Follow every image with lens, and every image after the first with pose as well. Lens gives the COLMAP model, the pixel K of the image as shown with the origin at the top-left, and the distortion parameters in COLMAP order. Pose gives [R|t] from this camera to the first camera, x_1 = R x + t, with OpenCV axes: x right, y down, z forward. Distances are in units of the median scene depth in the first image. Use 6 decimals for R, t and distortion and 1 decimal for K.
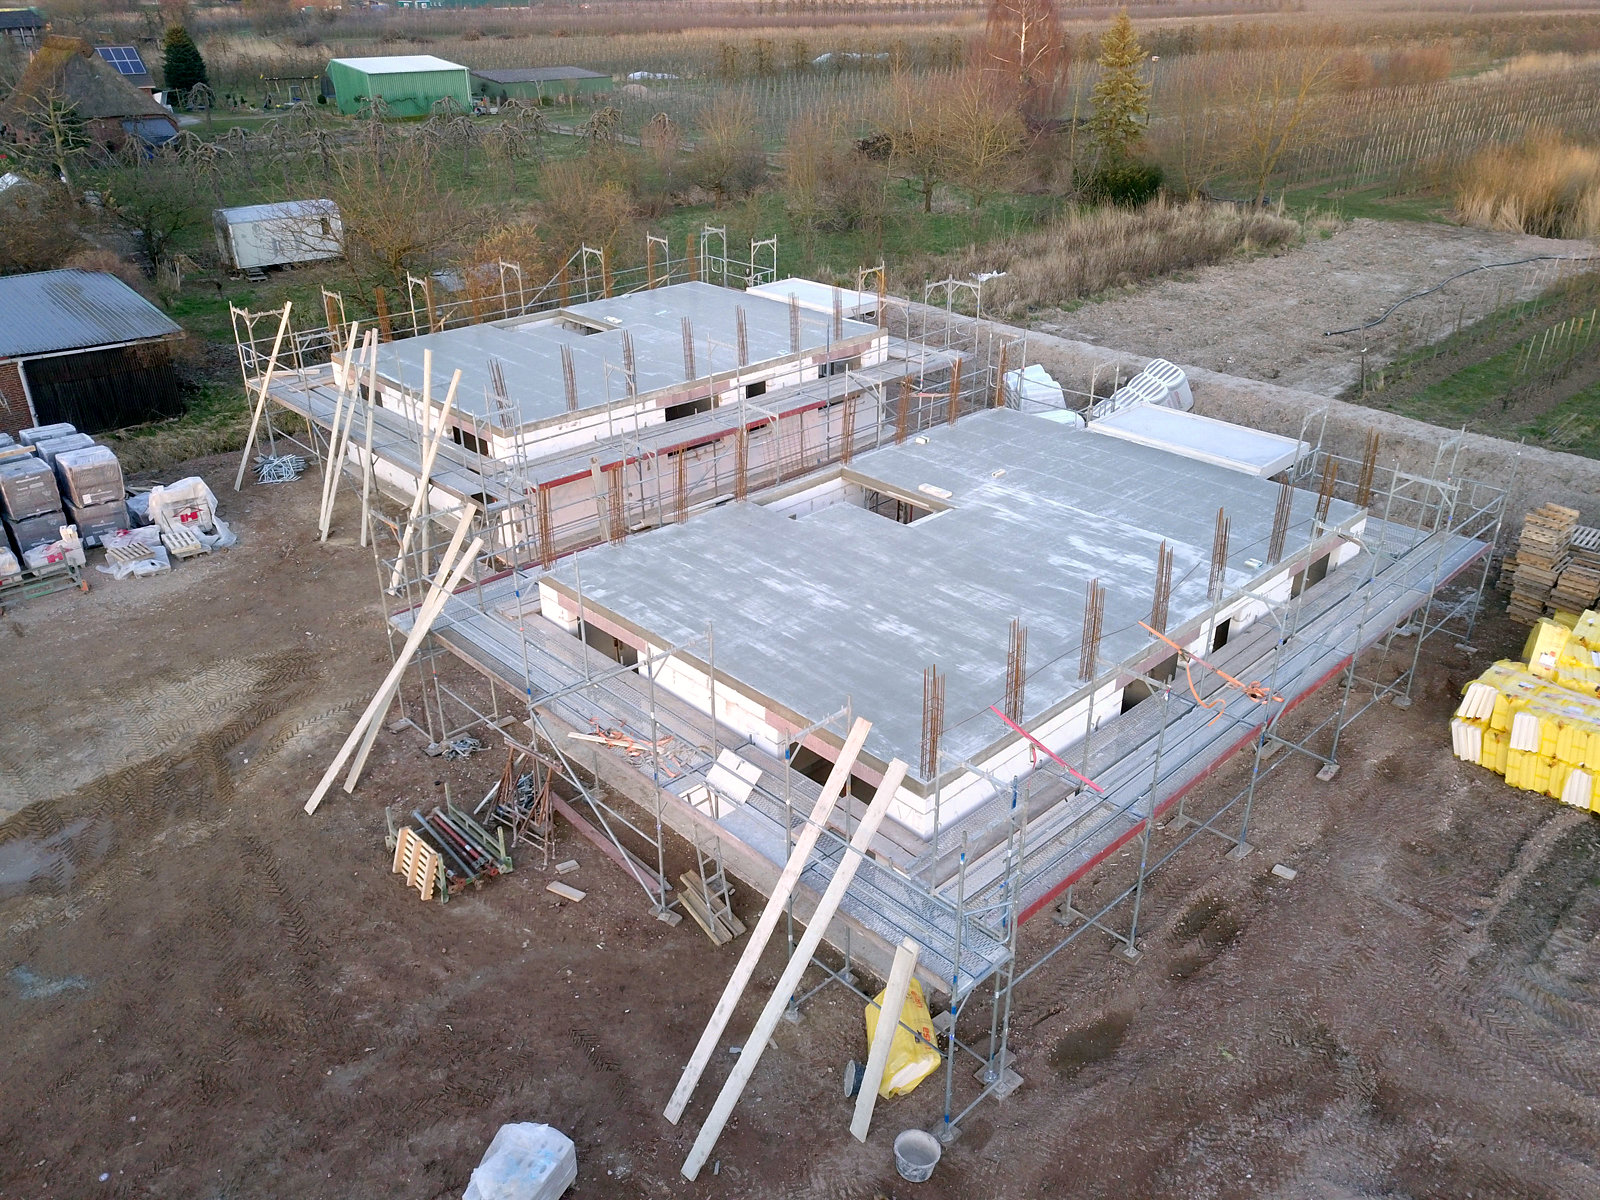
lens RADIAL K [[1220.8, 0, 800.0], [0, 1220.8, 600.0], [0, 0, 1]] dist [0.013022, -0.000198]
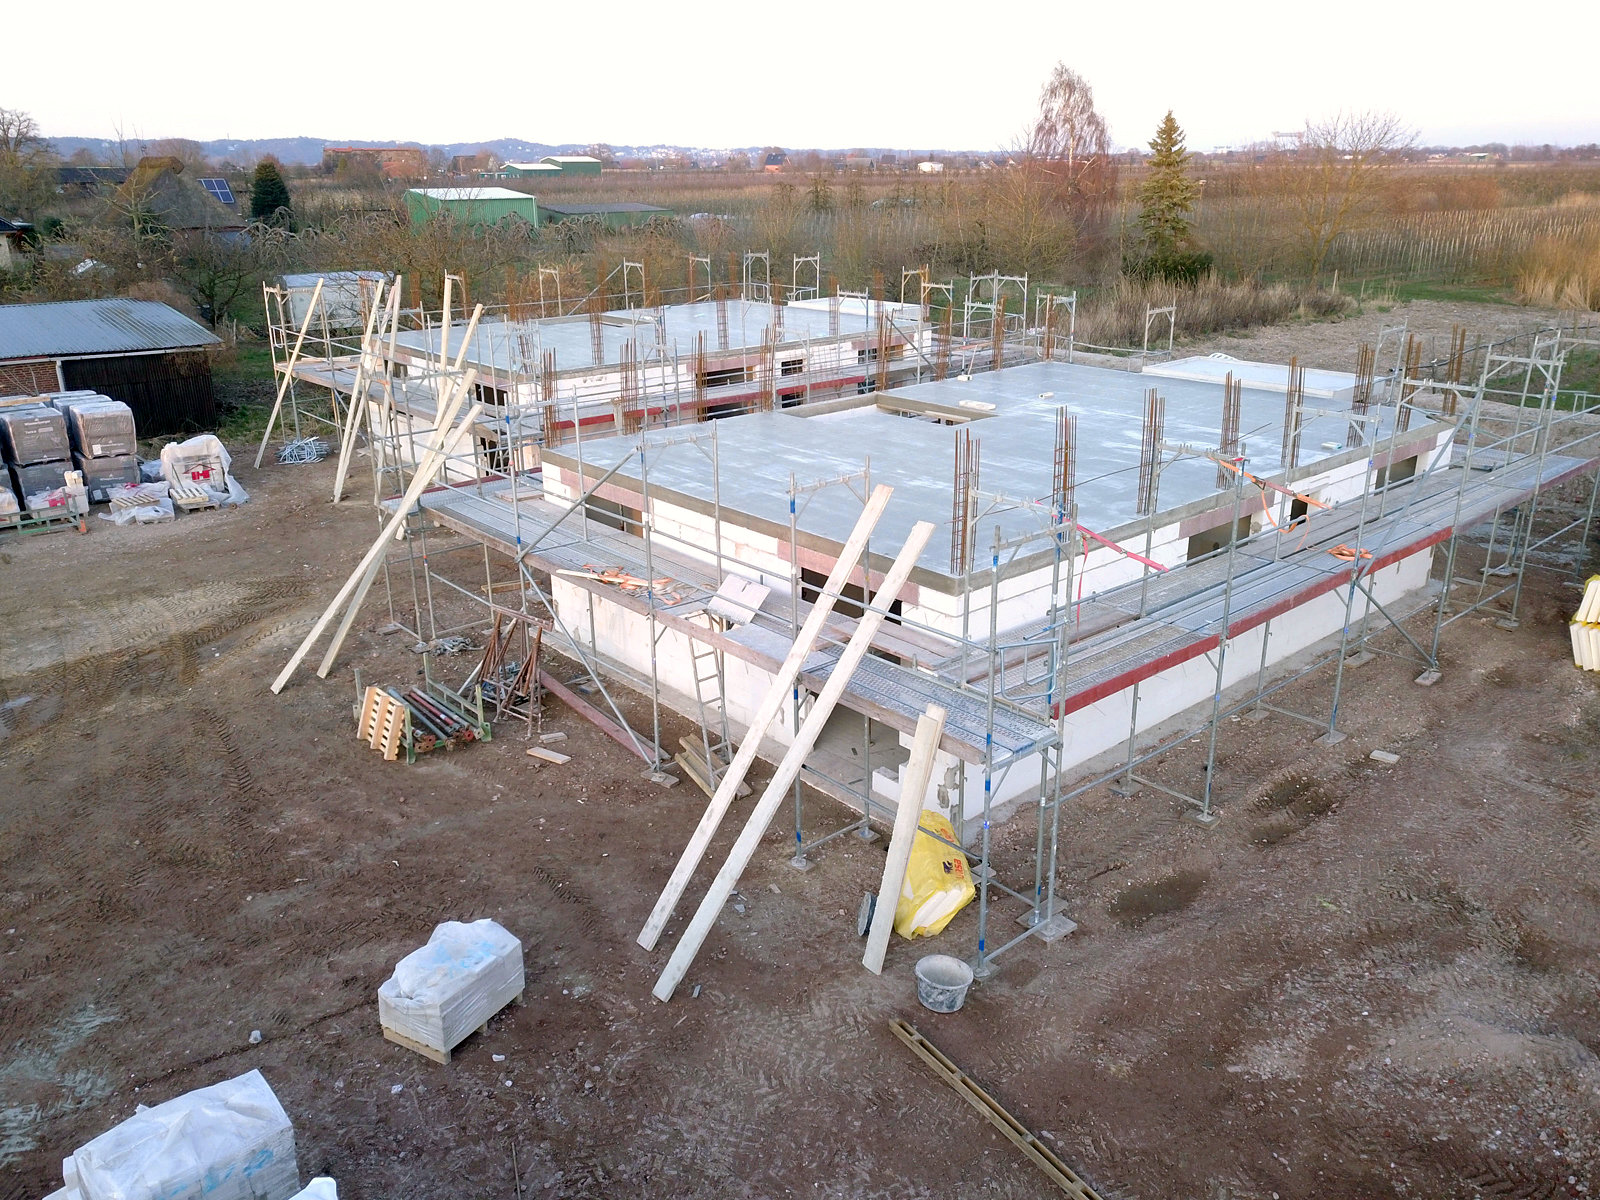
lens RADIAL K [[1220.8, 0, 800.0], [0, 1220.8, 600.0], [0, 0, 1]] dist [0.013022, -0.000198]
pose [[0.998962, 0.008828, -0.044698, 0.027026], [-0.014428, 0.991854, -0.126558, 0.240228], [0.043217, 0.127072, 0.990952, 0.129345]]
